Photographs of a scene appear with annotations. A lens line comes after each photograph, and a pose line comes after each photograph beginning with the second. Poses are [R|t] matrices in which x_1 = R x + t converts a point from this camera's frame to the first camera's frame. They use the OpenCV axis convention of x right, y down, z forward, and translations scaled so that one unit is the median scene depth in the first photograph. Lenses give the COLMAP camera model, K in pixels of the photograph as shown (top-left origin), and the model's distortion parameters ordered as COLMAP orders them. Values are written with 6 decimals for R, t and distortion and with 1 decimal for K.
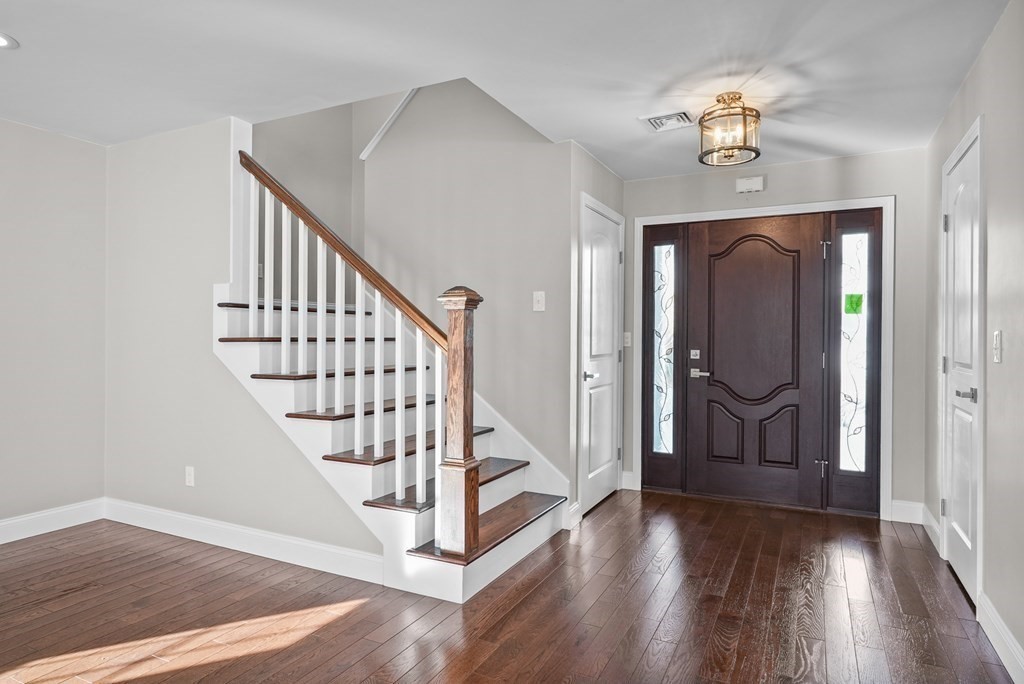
lens RADIAL K [[615.1, 0, 511.7], [0, 615.1, 347.6], [0, 0, 1]] dist [-0.001560, -0.000595]
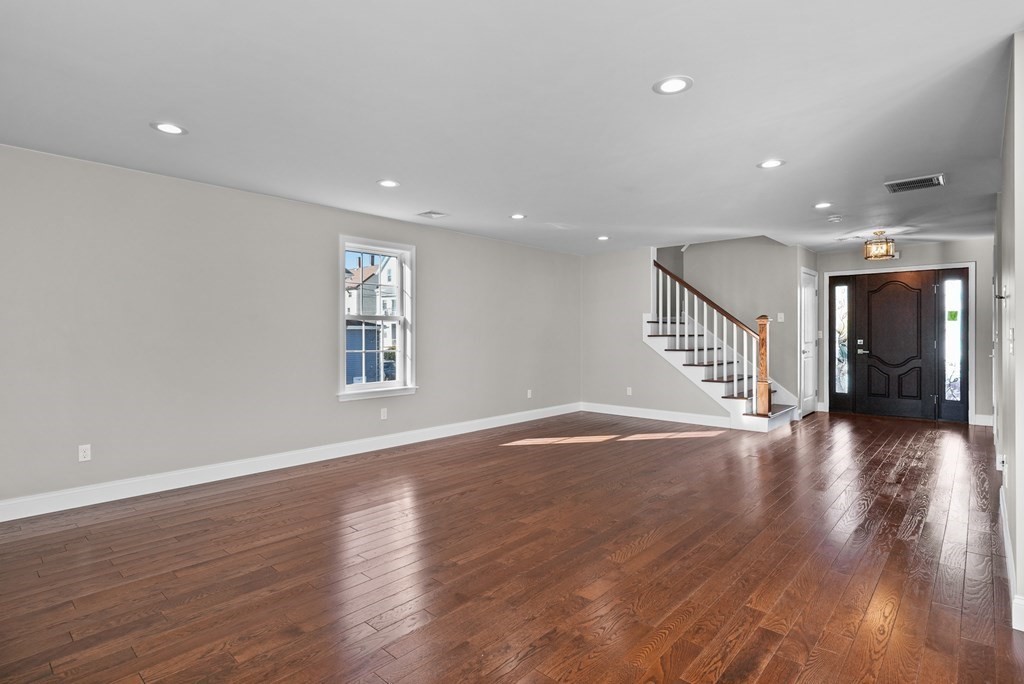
lens RADIAL K [[522.7, 0, 509.0], [0, 522.7, 337.4], [0, 0, 1]] dist [-0.001715, 0.000563]
pose [[0.962583, -0.005639, -0.270929, -0.357351], [0.002809, 0.999937, -0.010830, 0.012249], [0.270973, 0.009664, 0.962538, -0.986728]]
